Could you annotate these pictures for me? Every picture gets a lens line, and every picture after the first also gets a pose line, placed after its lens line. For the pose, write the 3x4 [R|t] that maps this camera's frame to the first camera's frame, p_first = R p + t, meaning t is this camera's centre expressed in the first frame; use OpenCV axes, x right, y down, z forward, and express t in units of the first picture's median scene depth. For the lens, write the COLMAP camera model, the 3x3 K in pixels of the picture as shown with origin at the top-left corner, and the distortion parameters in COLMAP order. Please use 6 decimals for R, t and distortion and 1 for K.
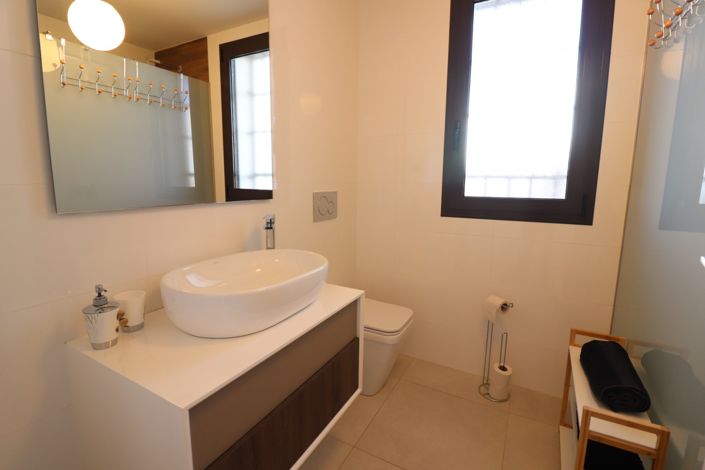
lens RADIAL K [[324.5, 0, 349.0], [0, 324.5, 224.7], [0, 0, 1]] dist [-0.000502, -0.013734]
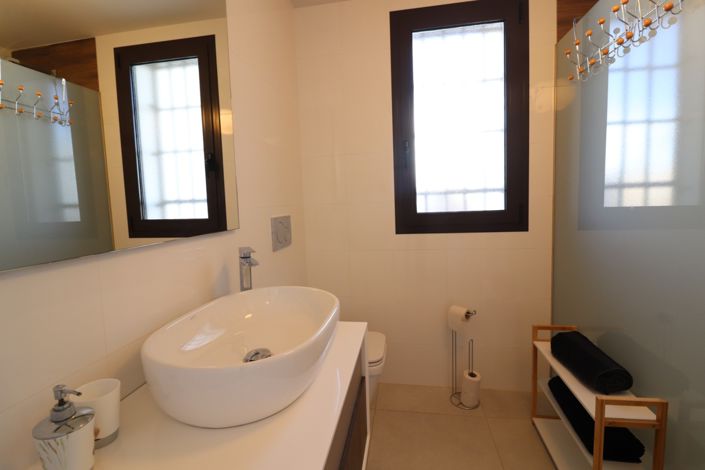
lens RADIAL K [[324.5, 0, 349.0], [0, 324.5, 224.7], [0, 0, 1]] dist [-0.000502, -0.013734]
pose [[0.943944, -0.068386, 0.322946, -0.199106], [0.089725, 0.994627, -0.051640, -0.017191], [-0.317679, 0.077722, 0.945008, 0.105464]]
